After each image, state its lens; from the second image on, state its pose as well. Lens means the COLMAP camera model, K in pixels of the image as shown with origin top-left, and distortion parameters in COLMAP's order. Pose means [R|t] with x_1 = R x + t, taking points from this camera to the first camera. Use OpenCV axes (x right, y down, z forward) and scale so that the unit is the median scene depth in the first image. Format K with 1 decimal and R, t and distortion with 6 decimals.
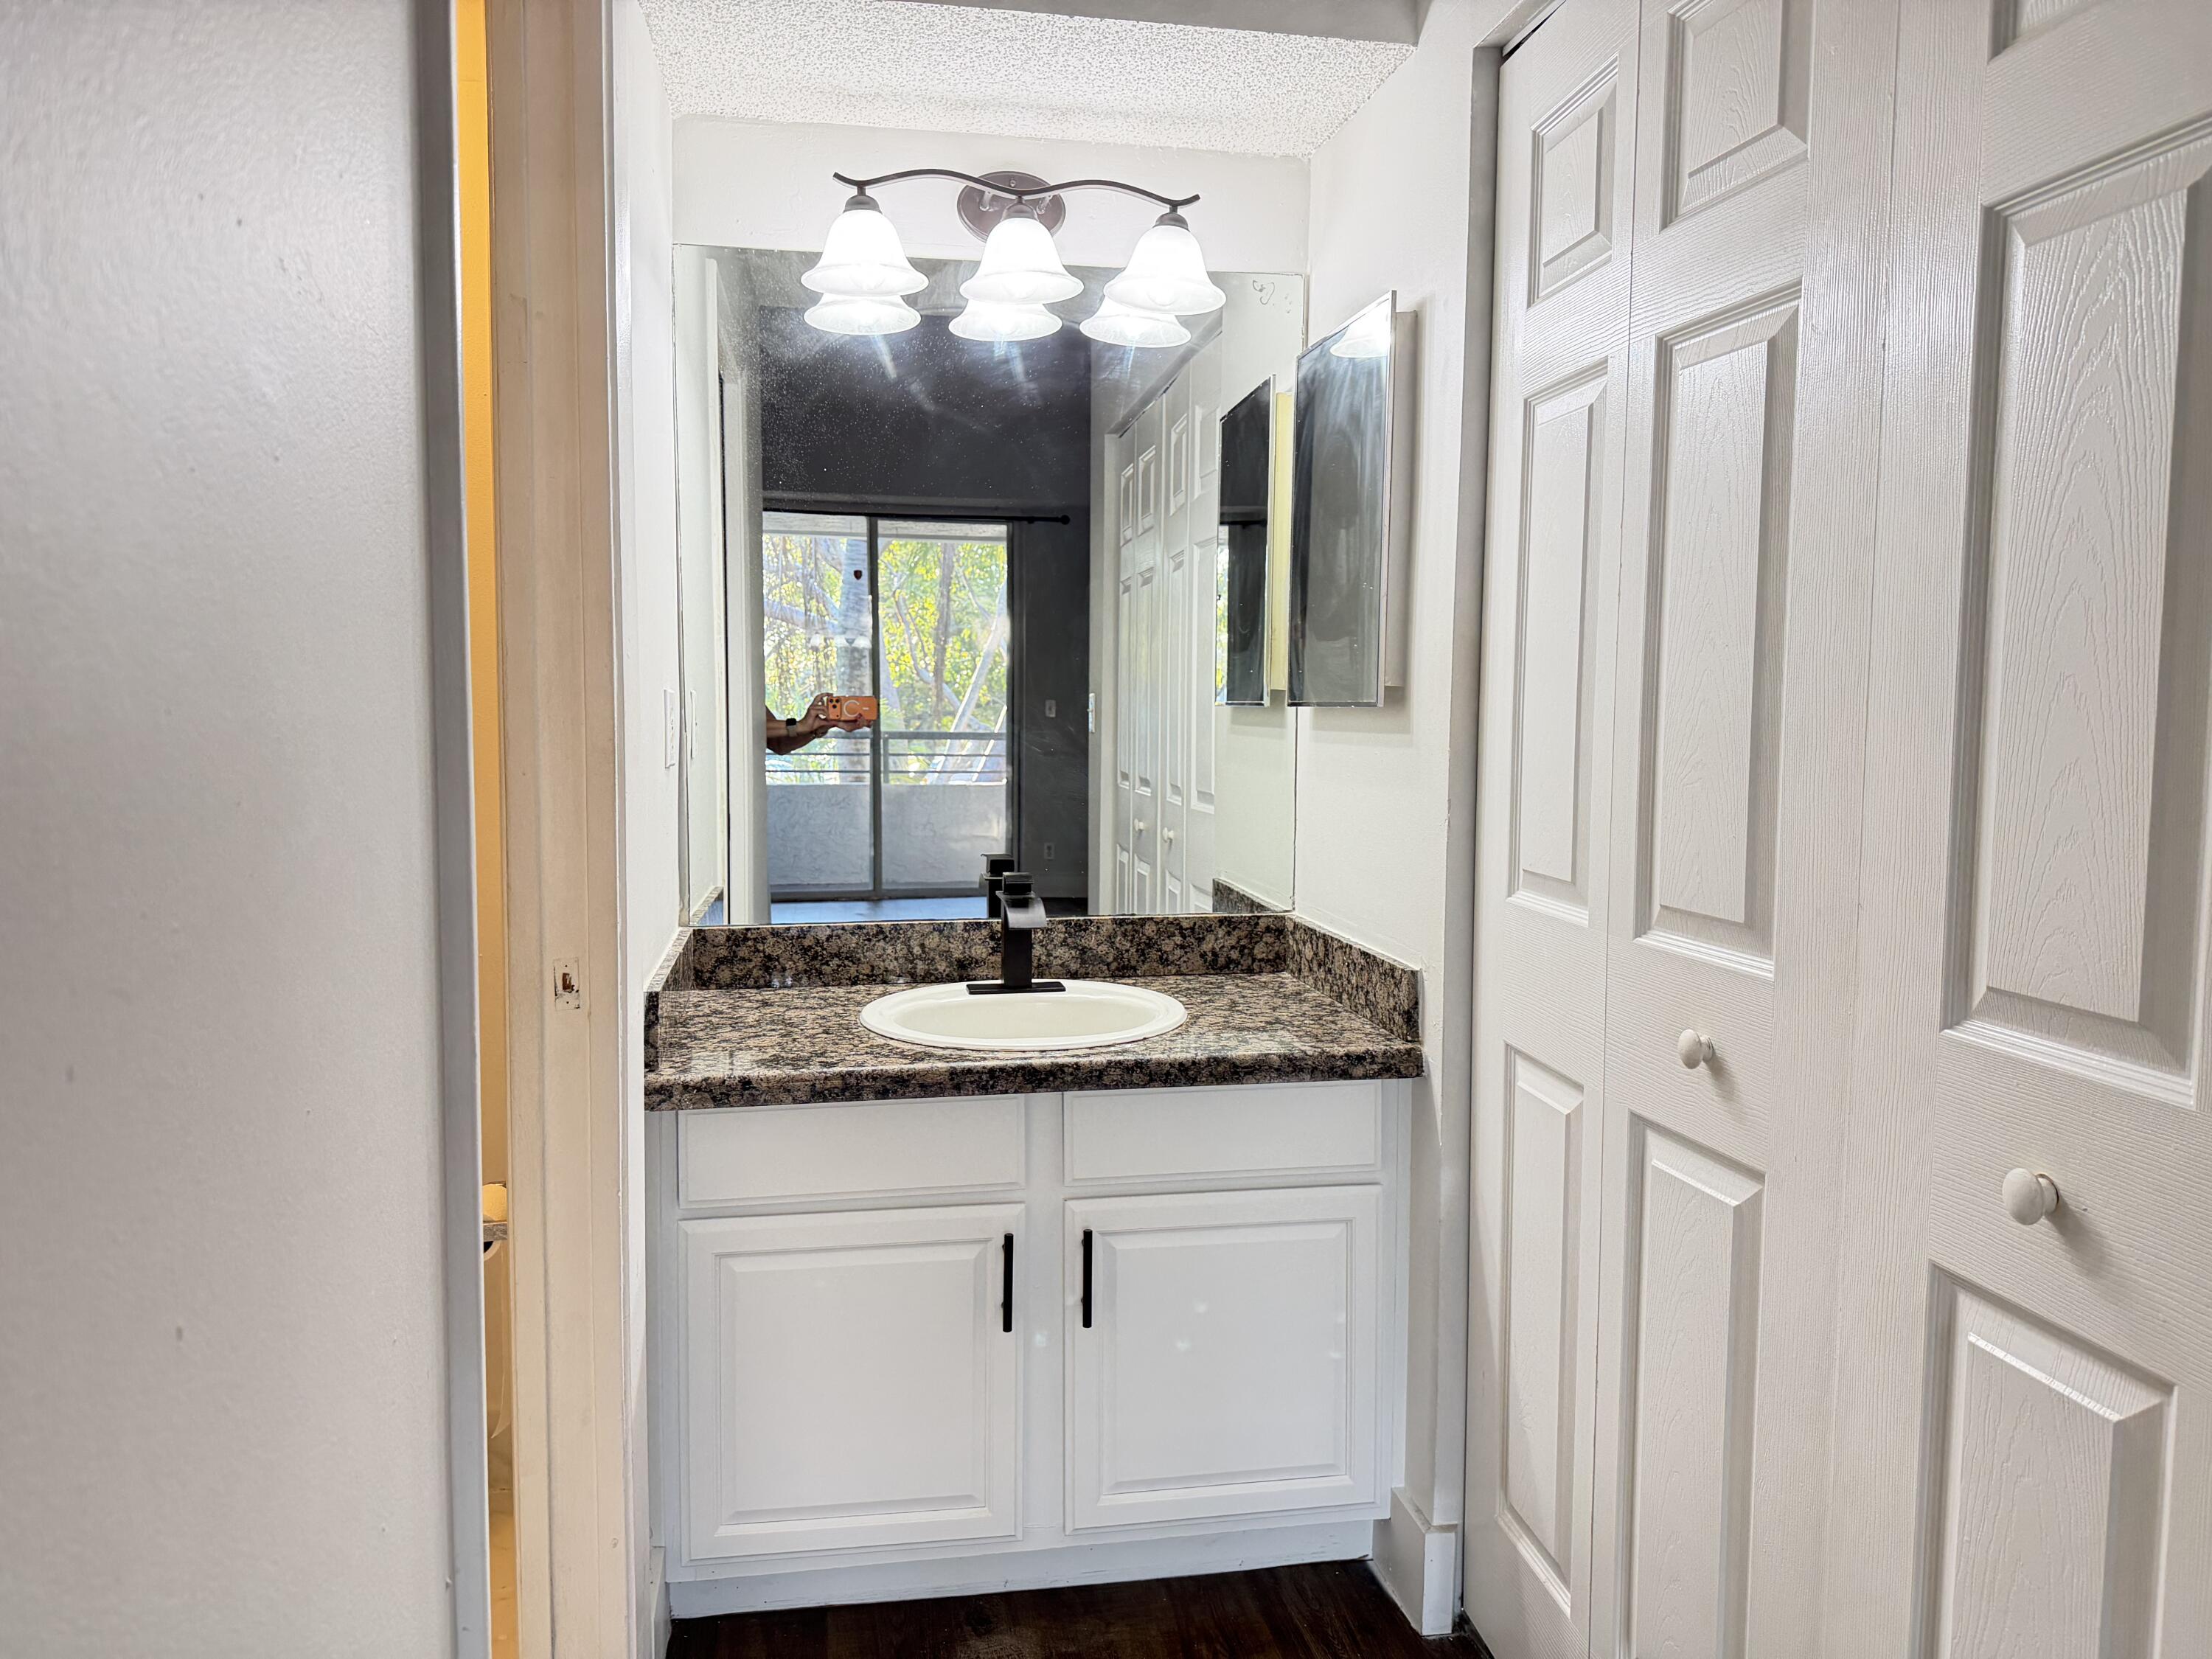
lens RADIAL K [[1536.3, 0, 1094.4], [0, 1536.3, 830.4], [0, 0, 1]] dist [0.018485, -0.018233]
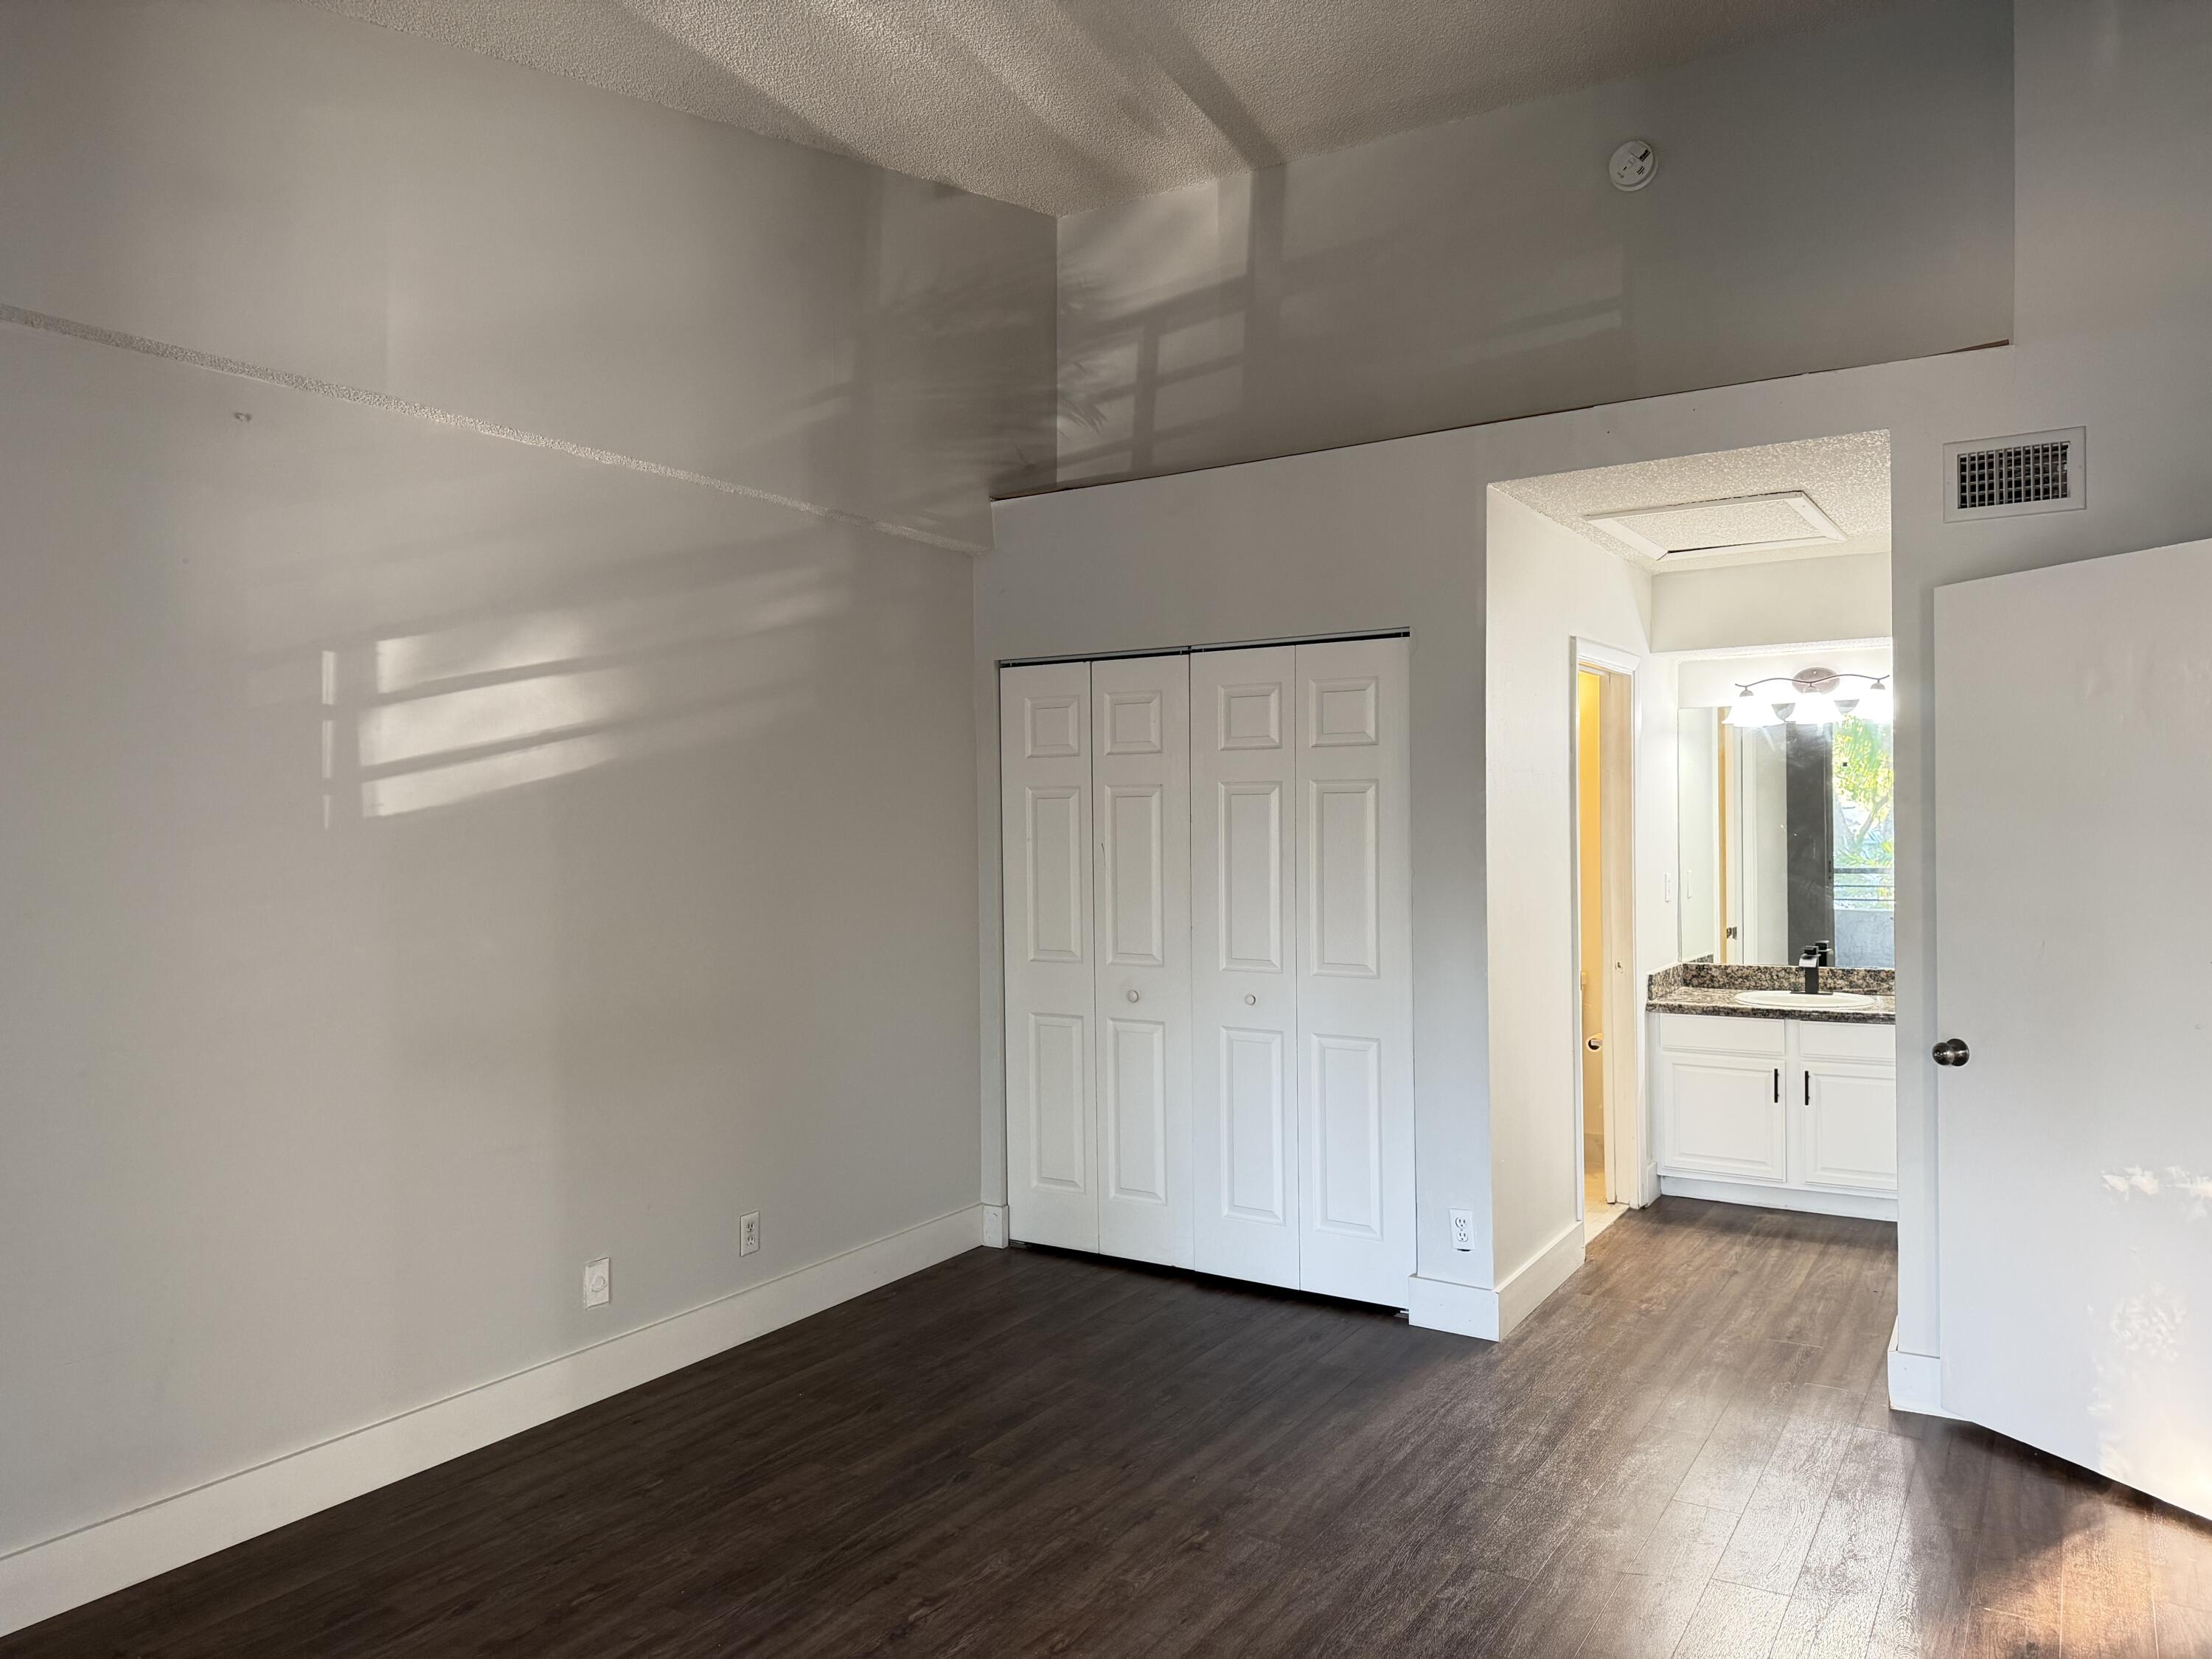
lens RADIAL K [[1536.3, 0, 1093.6], [0, 1536.3, 835.1], [0, 0, 1]] dist [0.018485, -0.018233]
pose [[0.730329, -0.014662, -0.682938, 0.946089], [-0.035401, 0.997614, -0.059276, 0.041868], [0.682177, 0.067468, 0.728068, -1.910820]]
